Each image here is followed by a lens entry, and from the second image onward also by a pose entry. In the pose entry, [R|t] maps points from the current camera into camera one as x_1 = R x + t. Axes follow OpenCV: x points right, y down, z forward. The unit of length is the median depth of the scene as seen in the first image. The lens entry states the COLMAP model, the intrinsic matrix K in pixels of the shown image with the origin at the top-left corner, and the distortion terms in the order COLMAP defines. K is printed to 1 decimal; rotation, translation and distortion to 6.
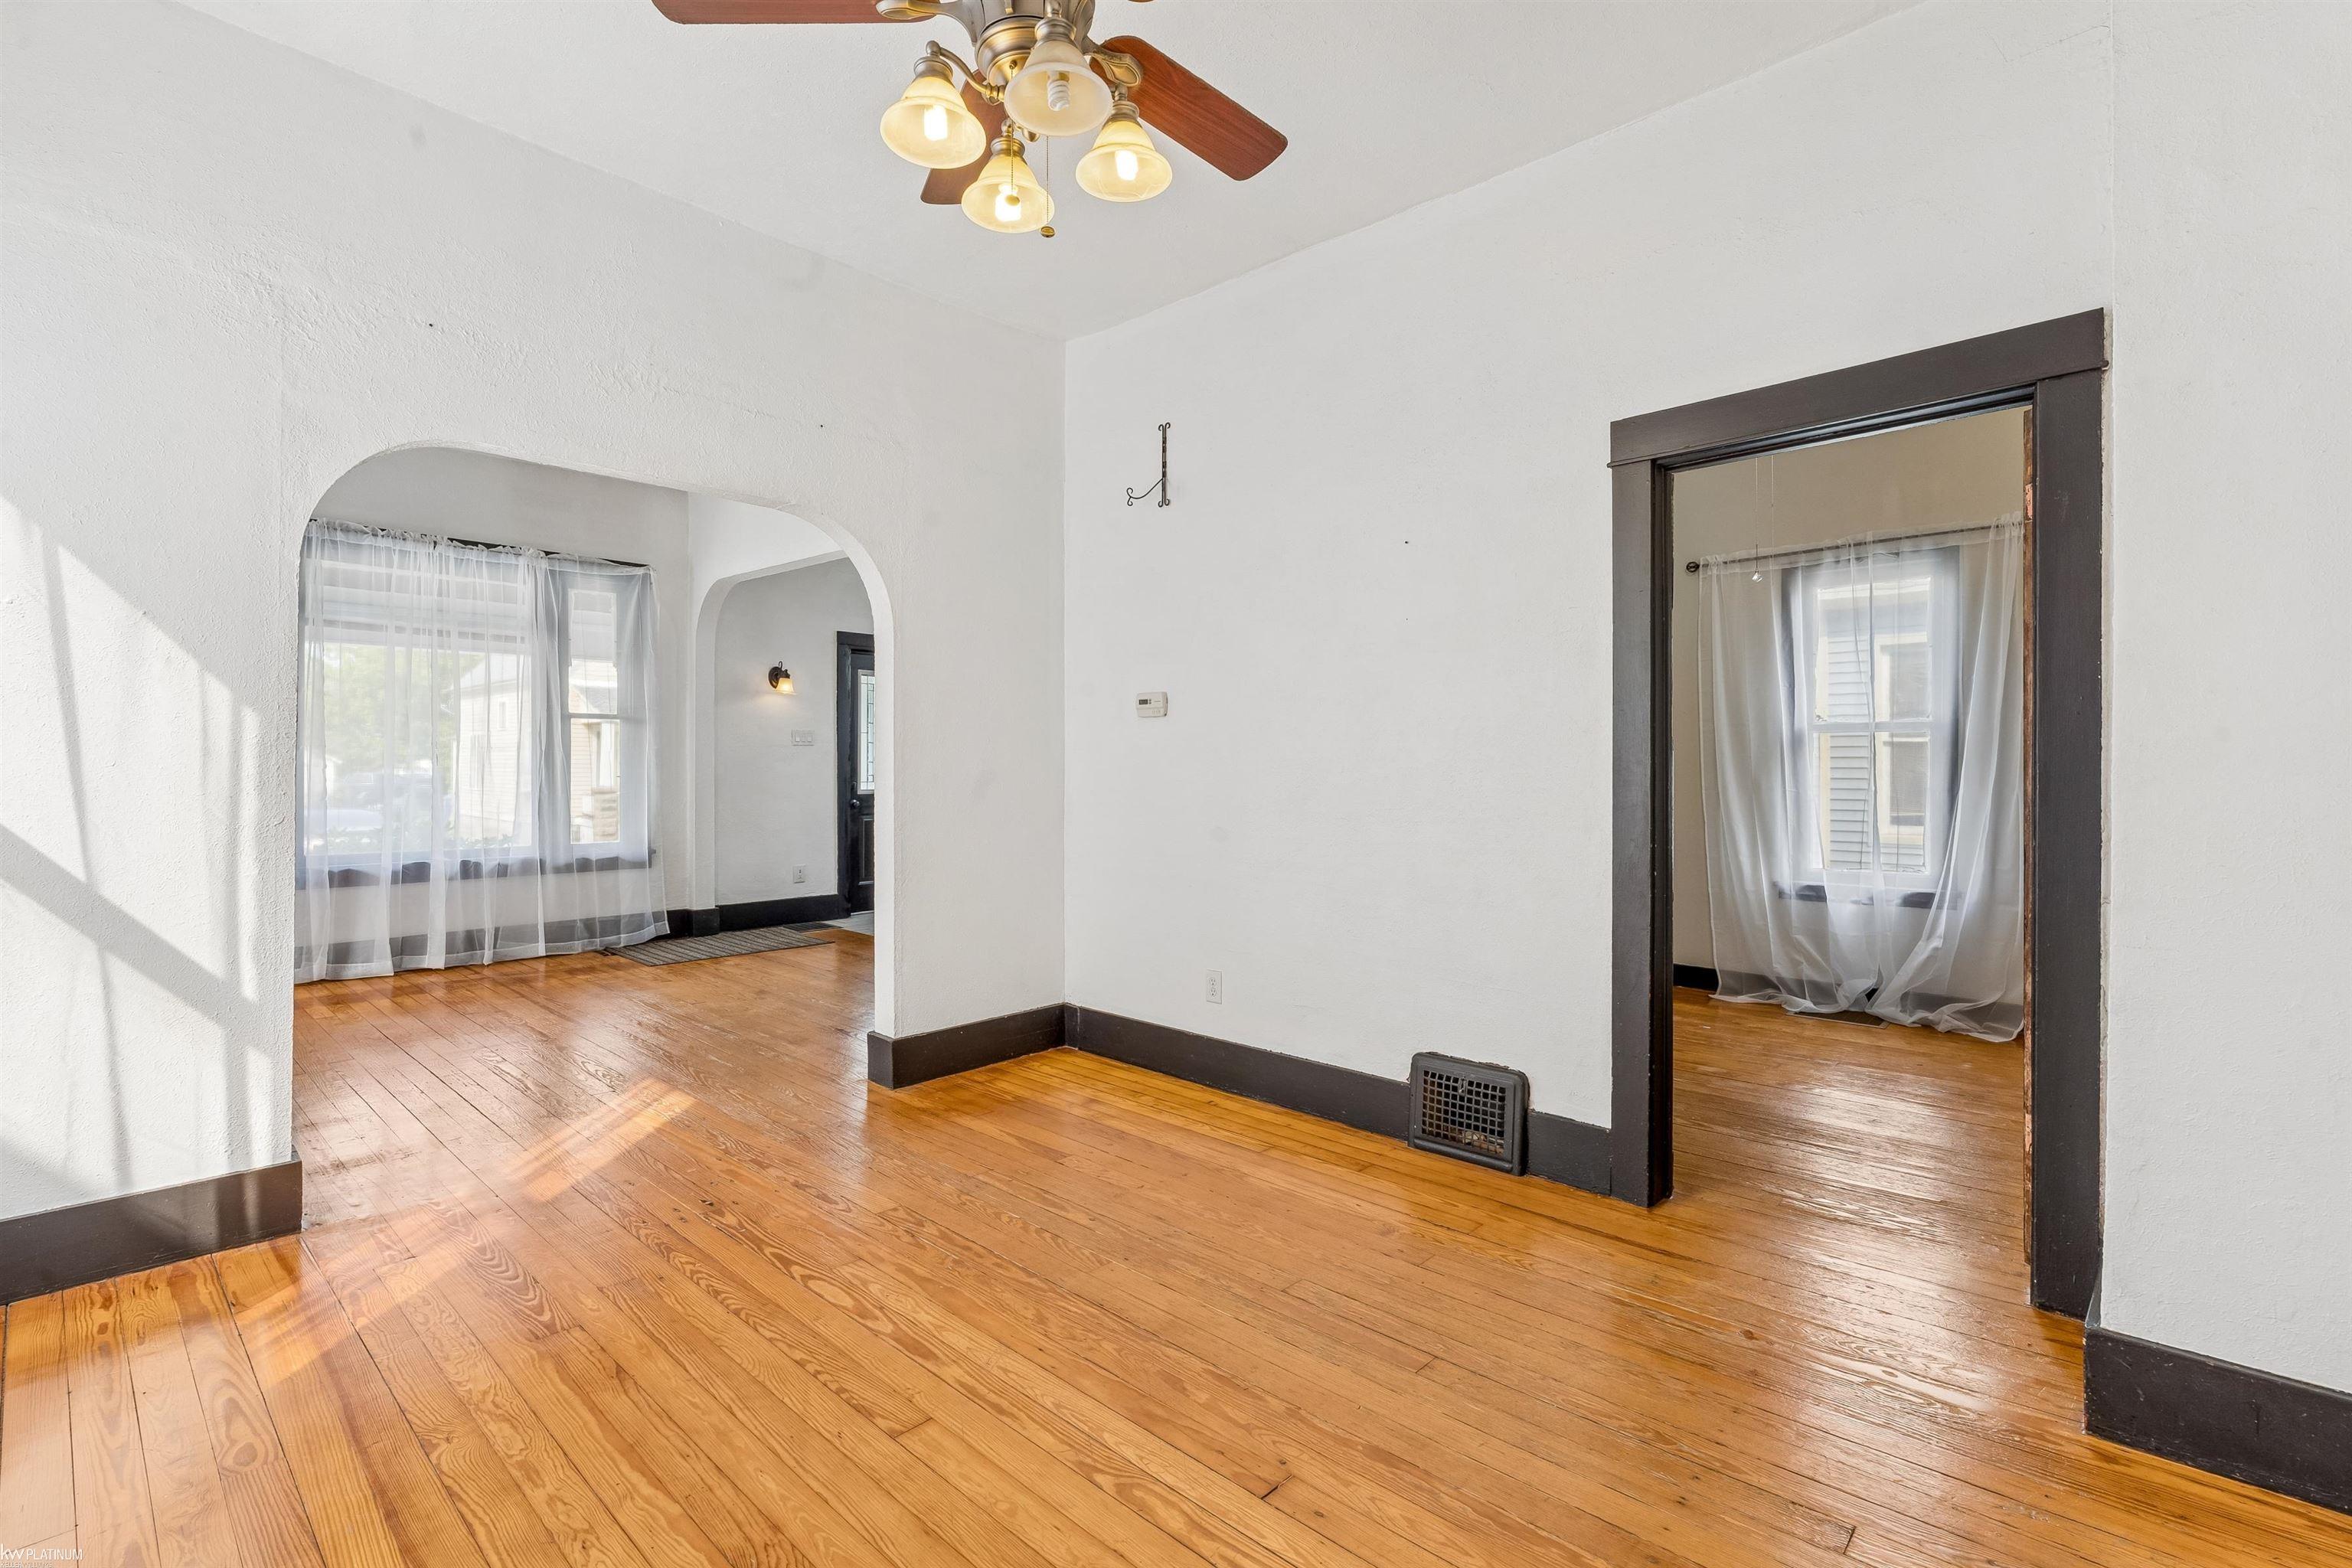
lens RADIAL K [[1071.8, 0, 1173.8], [0, 1071.8, 761.5], [0, 0, 1]] dist [0.002417, 0.000294]
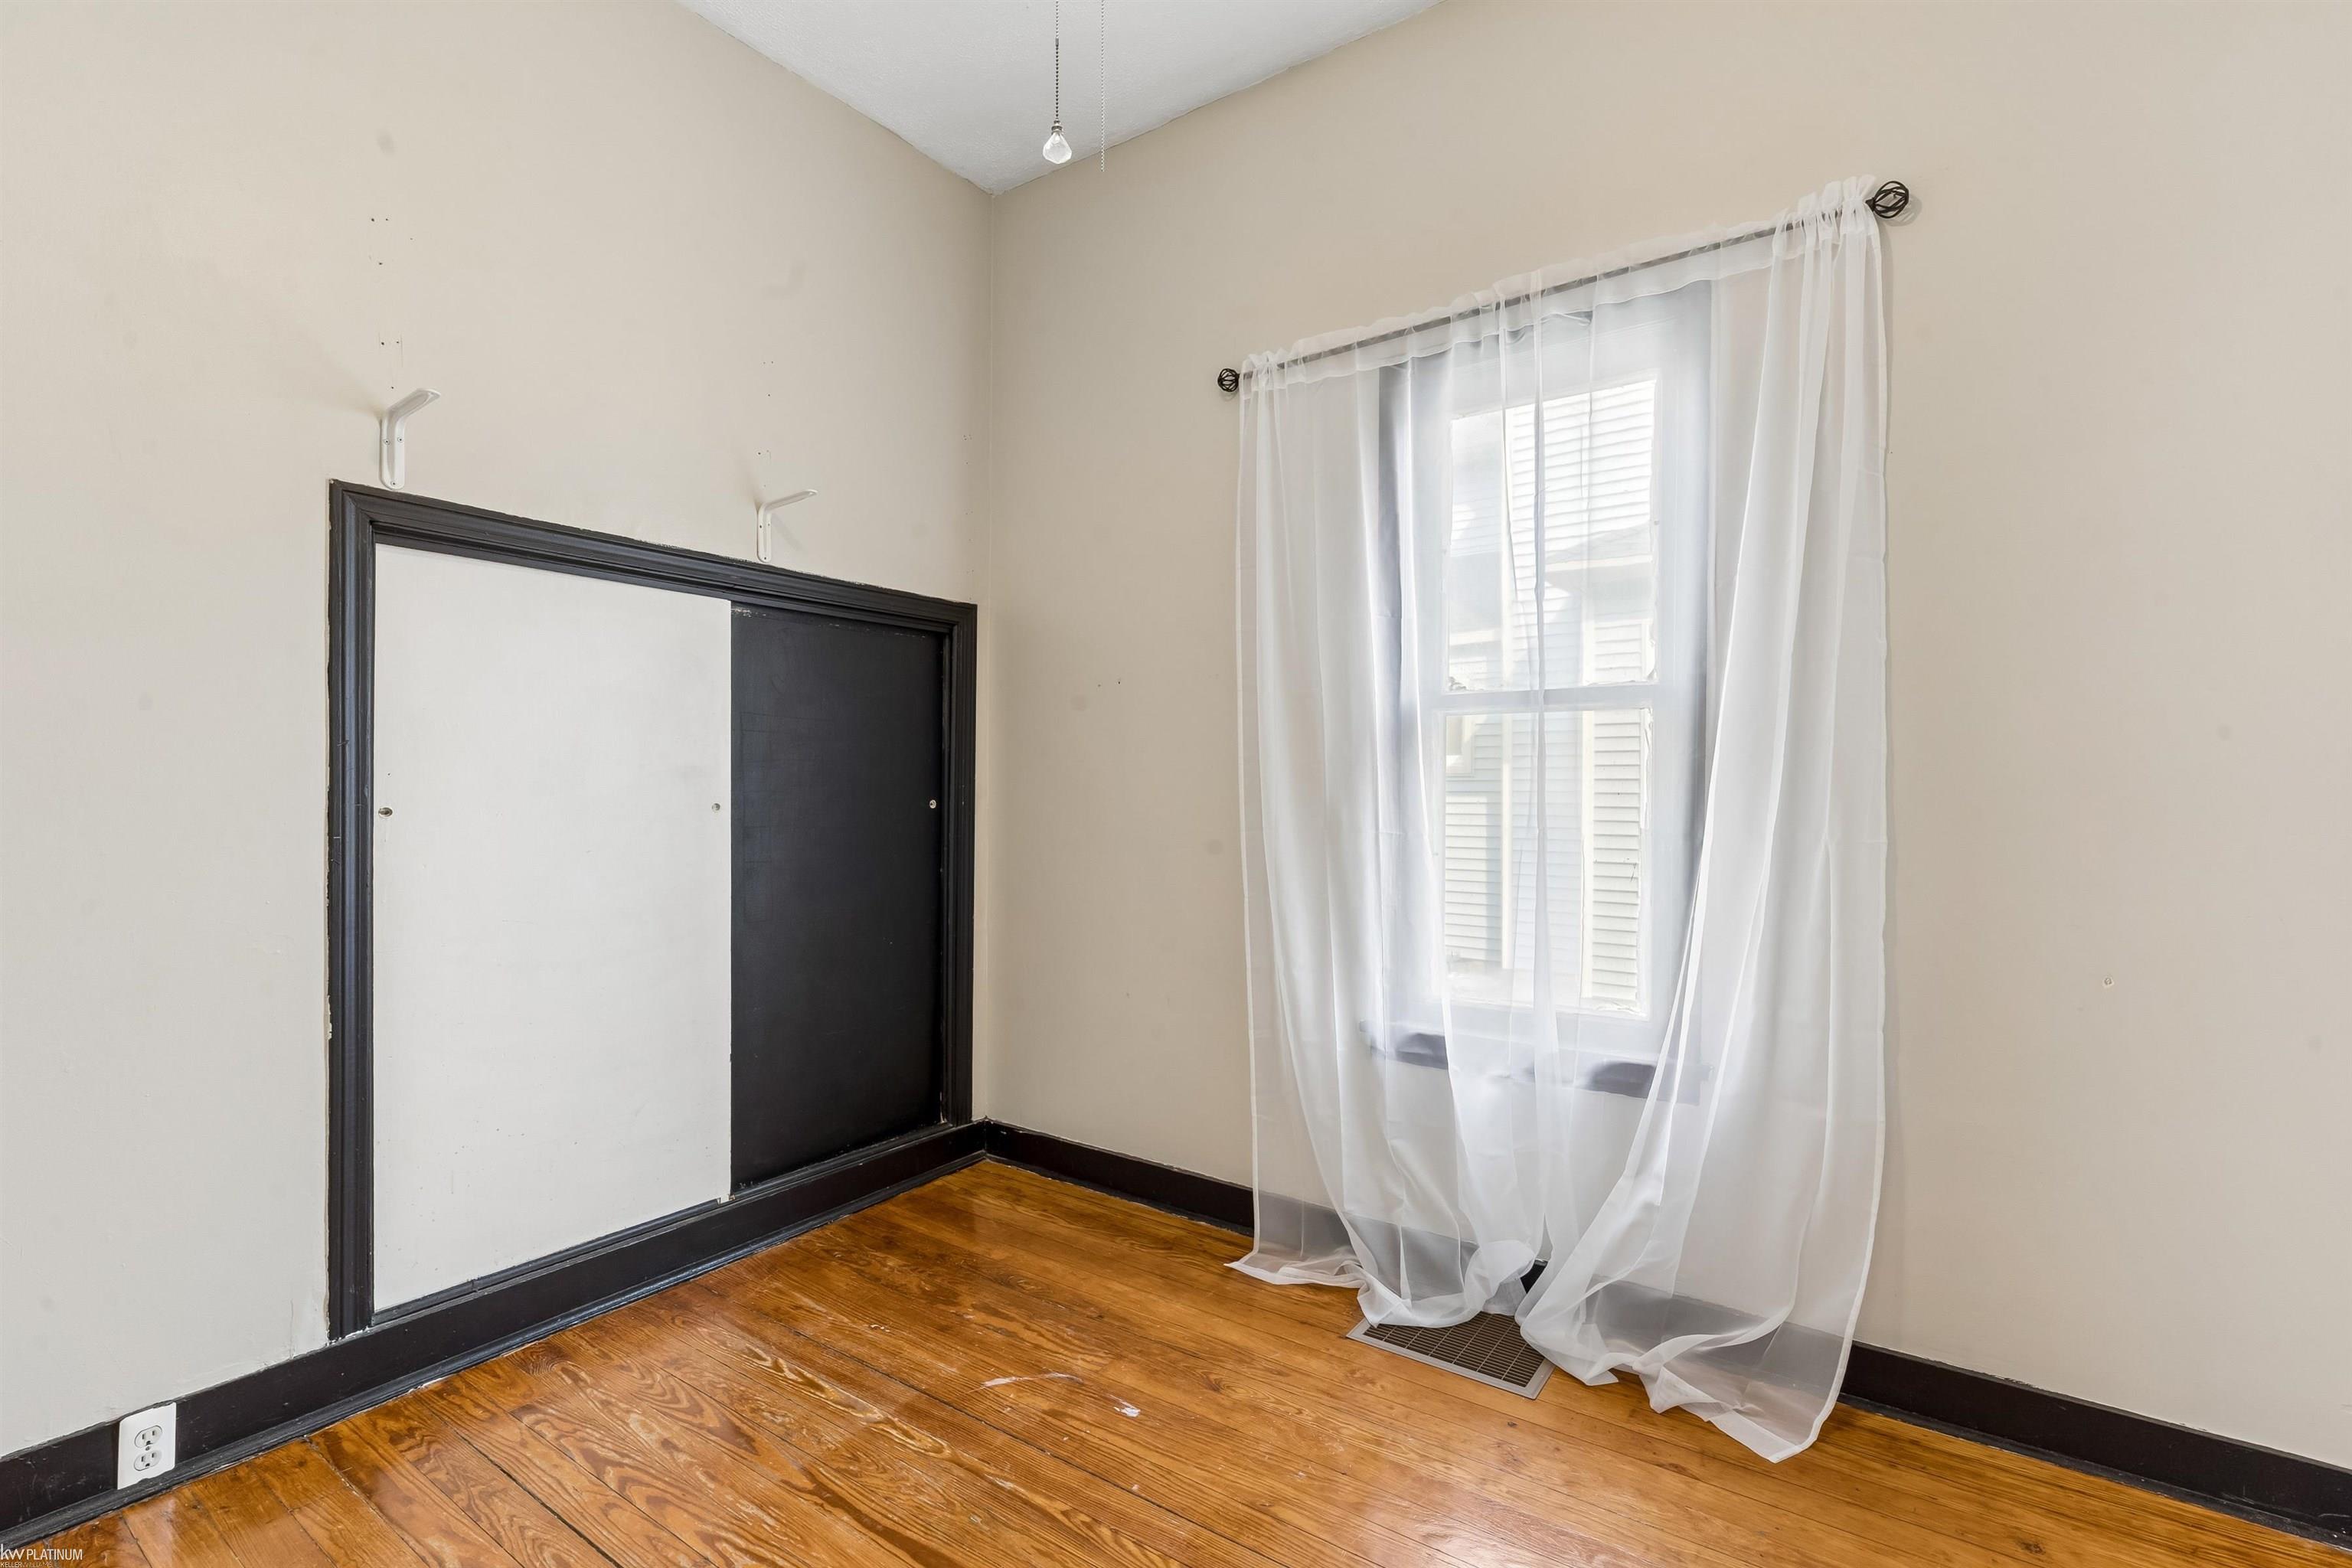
lens RADIAL K [[1071.8, 0, 1168.0], [0, 1071.8, 786.0], [0, 0, 1]] dist [0.002417, 0.000294]
pose [[0.990338, 0.001030, 0.138674, 0.415854], [-0.002980, 0.999900, 0.013853, -0.000112], [-0.138646, -0.014132, 0.990241, 0.546820]]
